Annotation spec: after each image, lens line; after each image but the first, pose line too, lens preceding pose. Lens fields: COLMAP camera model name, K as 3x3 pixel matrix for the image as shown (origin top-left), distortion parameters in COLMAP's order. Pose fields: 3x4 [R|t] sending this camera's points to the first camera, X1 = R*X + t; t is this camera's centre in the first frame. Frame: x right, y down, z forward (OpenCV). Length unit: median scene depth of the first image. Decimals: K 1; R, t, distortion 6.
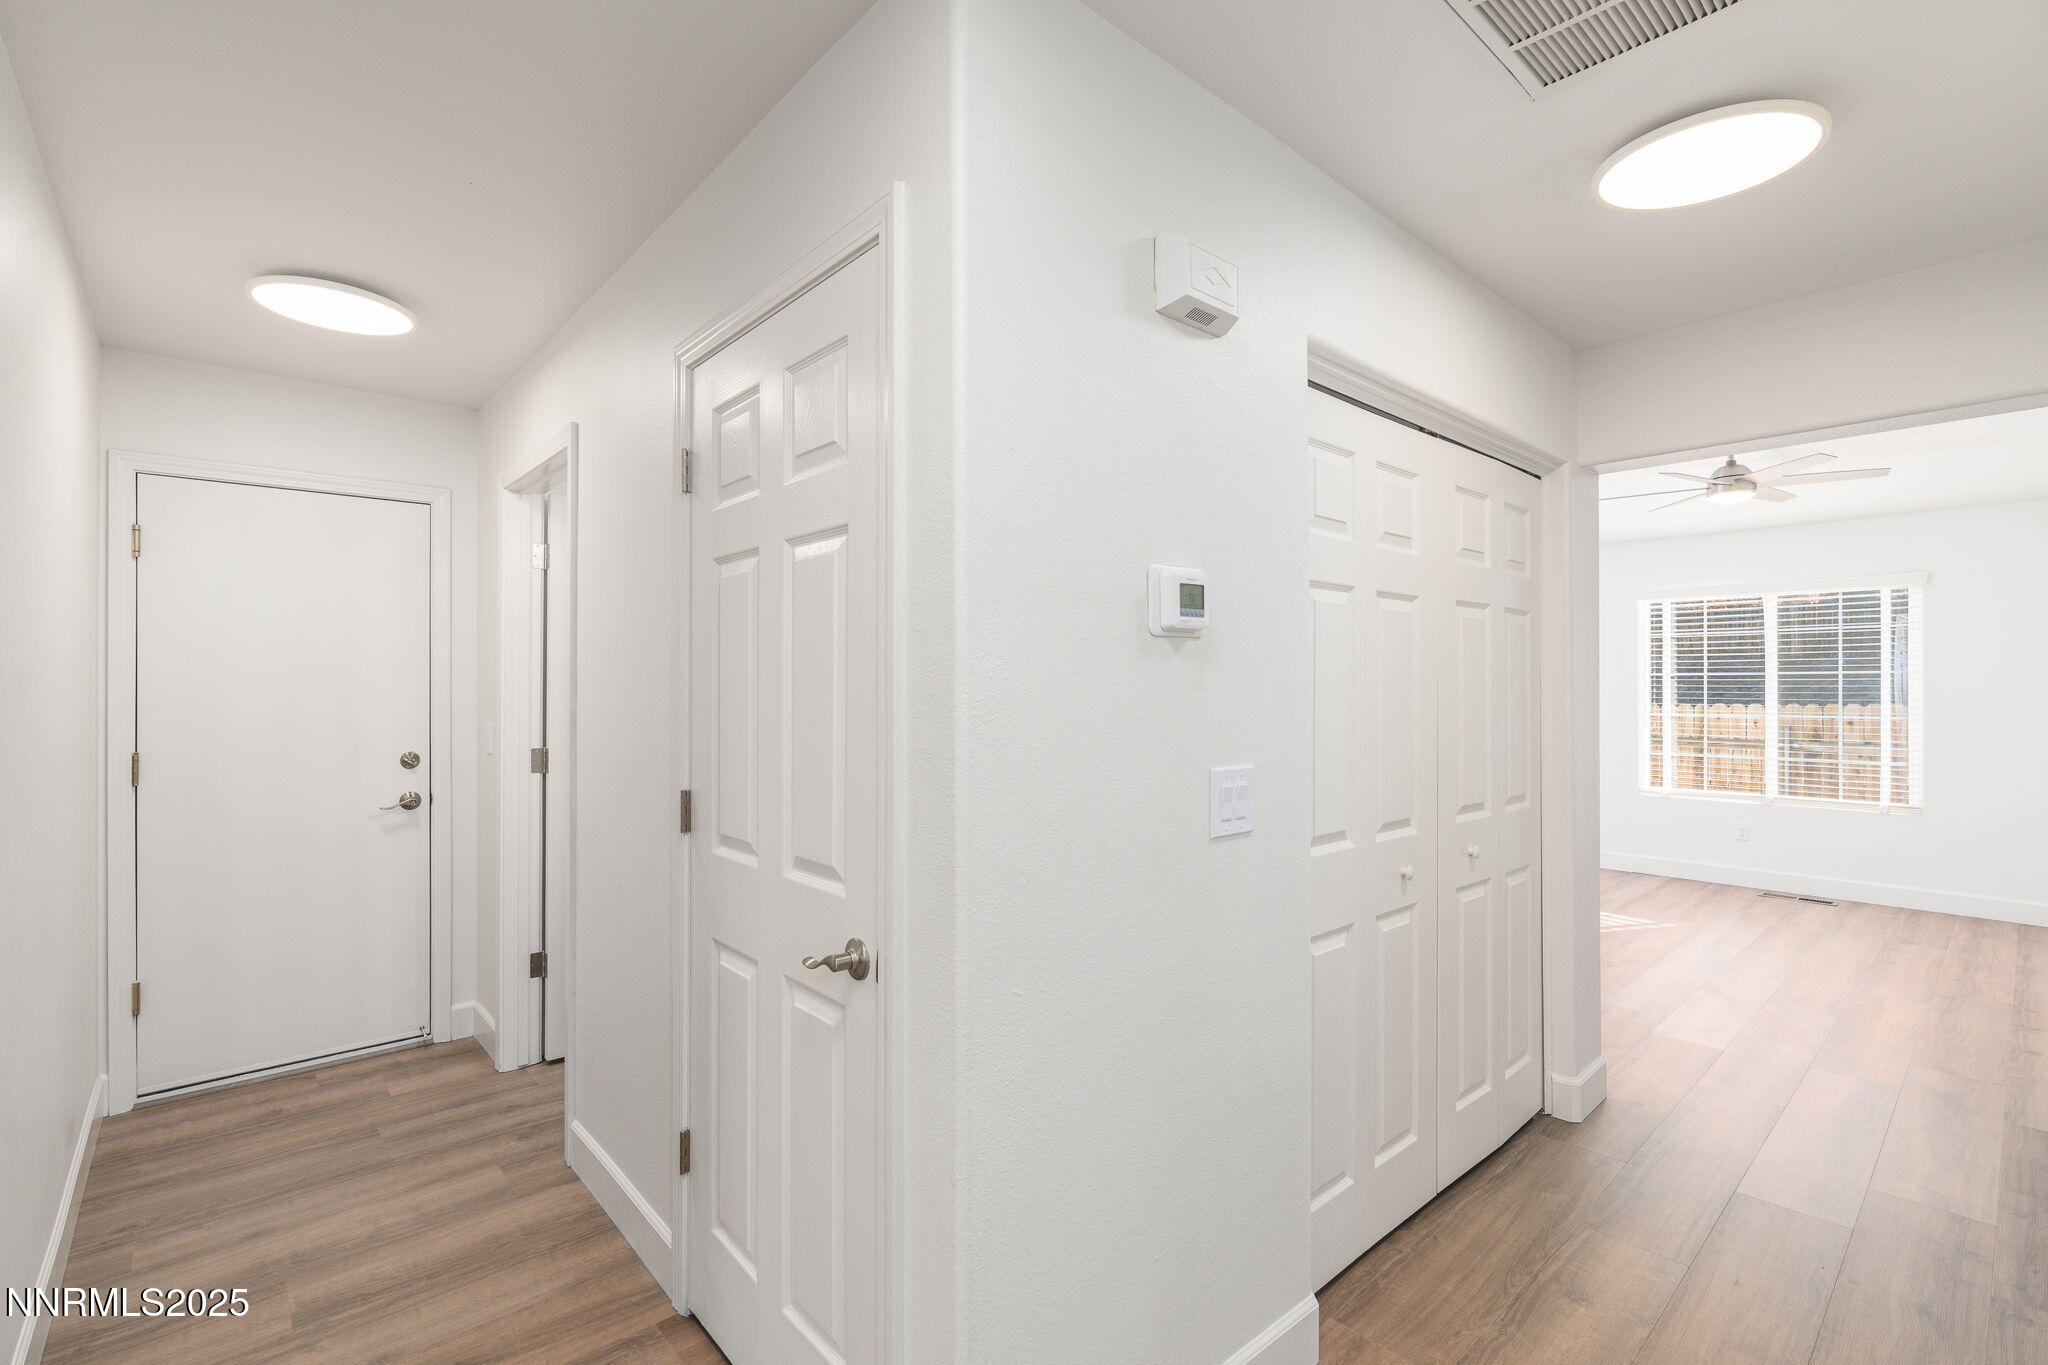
lens RADIAL K [[930.0, 0, 1029.3], [0, 930.0, 682.9], [0, 0, 1]] dist [-0.007237, 0.001878]
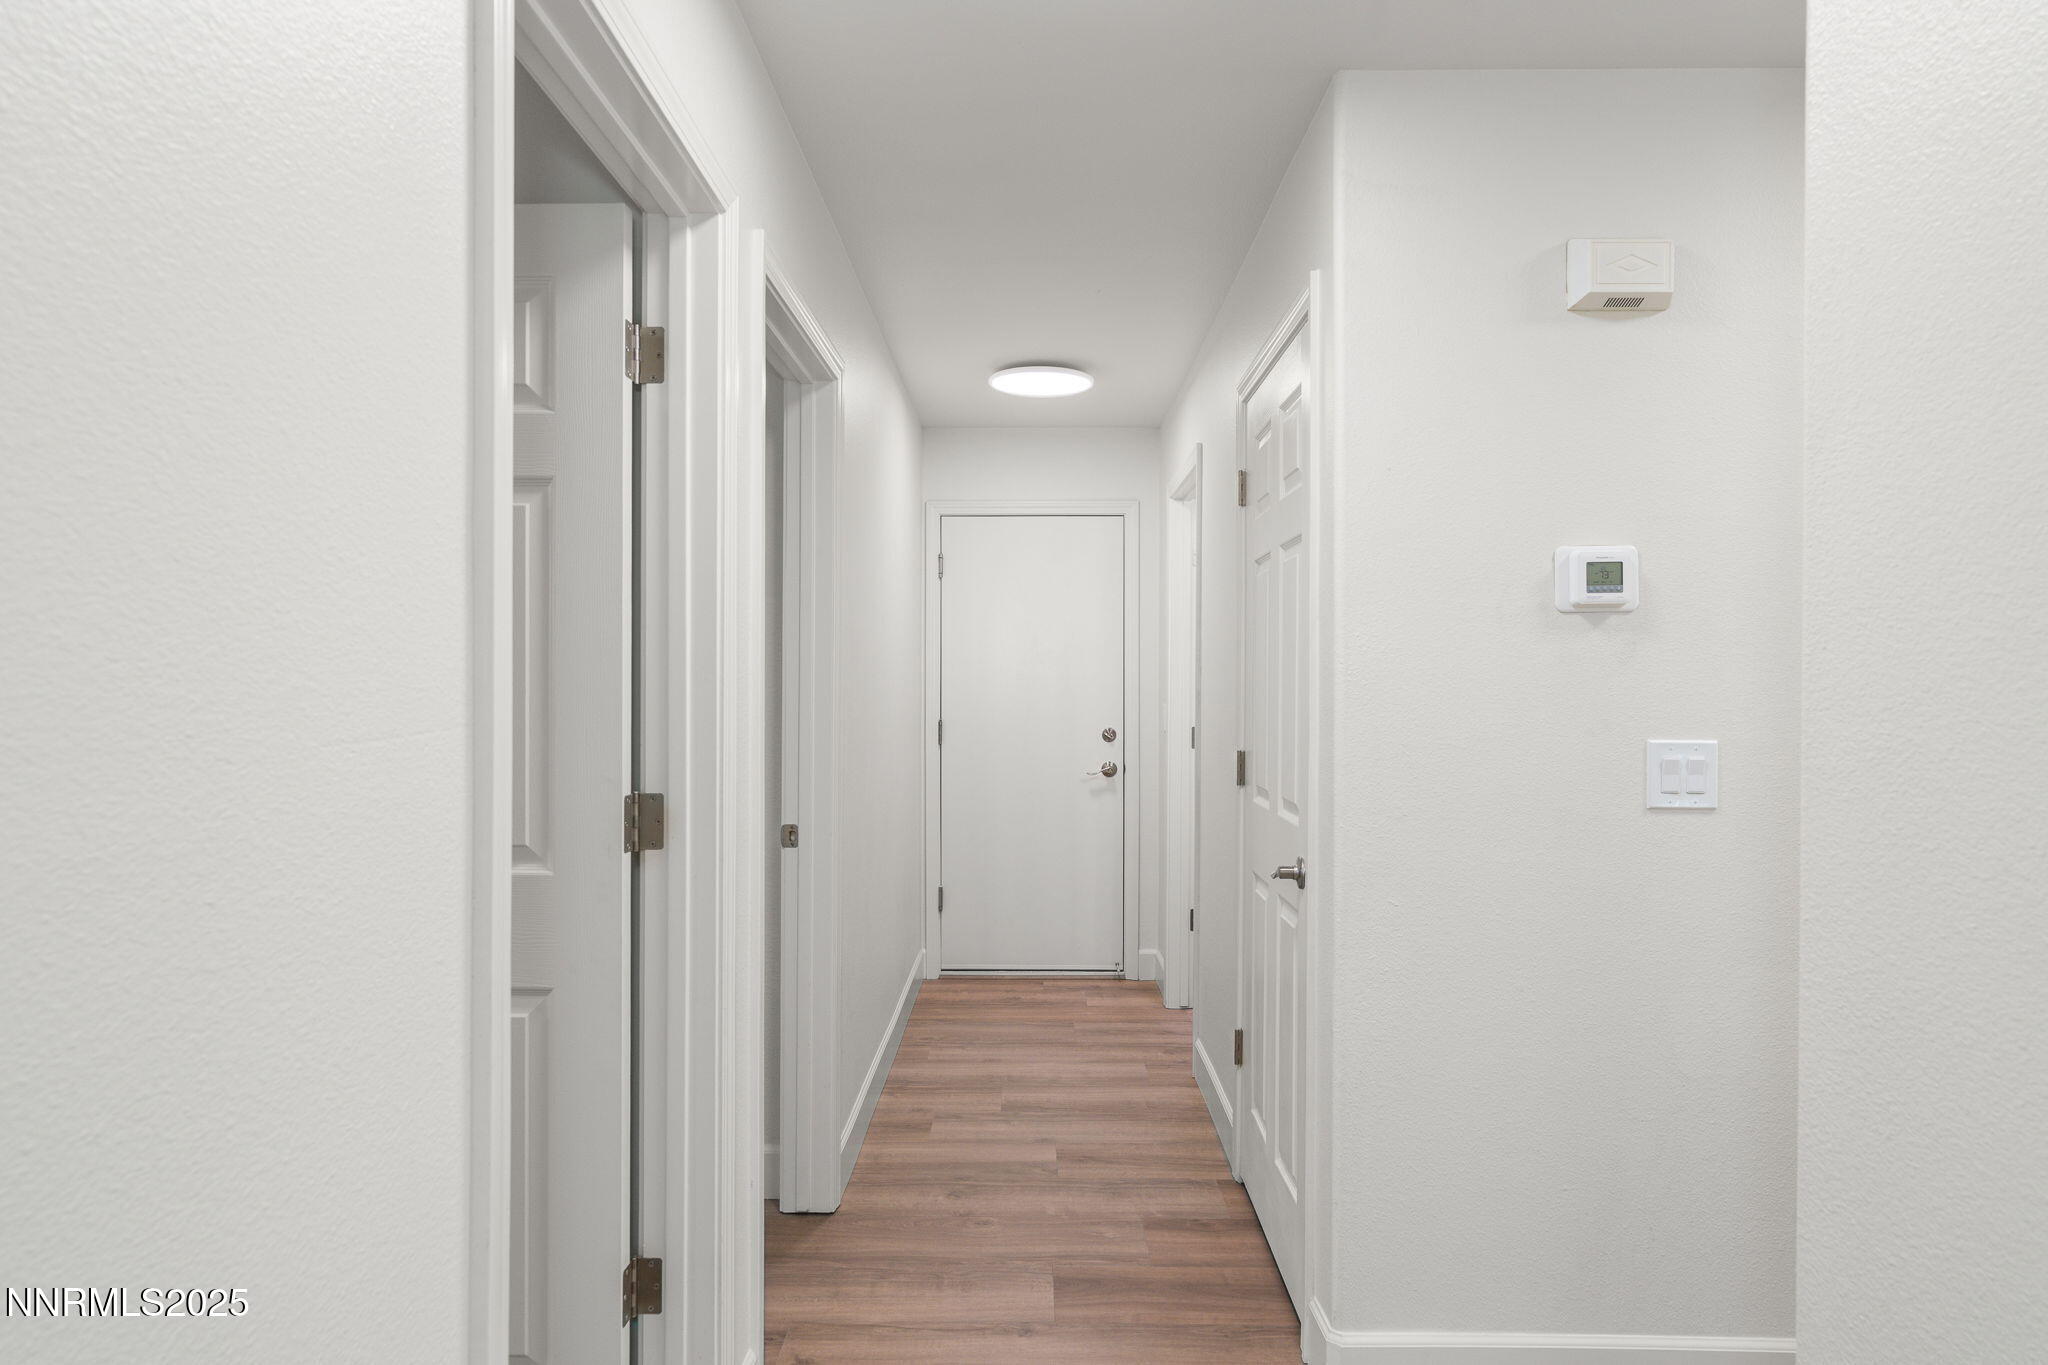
lens RADIAL K [[1184.8, 0, 1009.1], [0, 1184.8, 689.4], [0, 0, 1]] dist [0.005738, -0.000203]
pose [[0.737788, 0.007169, -0.674995, 0.361587], [-0.001013, 0.999954, 0.009512, 0.016277], [0.675032, -0.006334, 0.737761, -0.279562]]
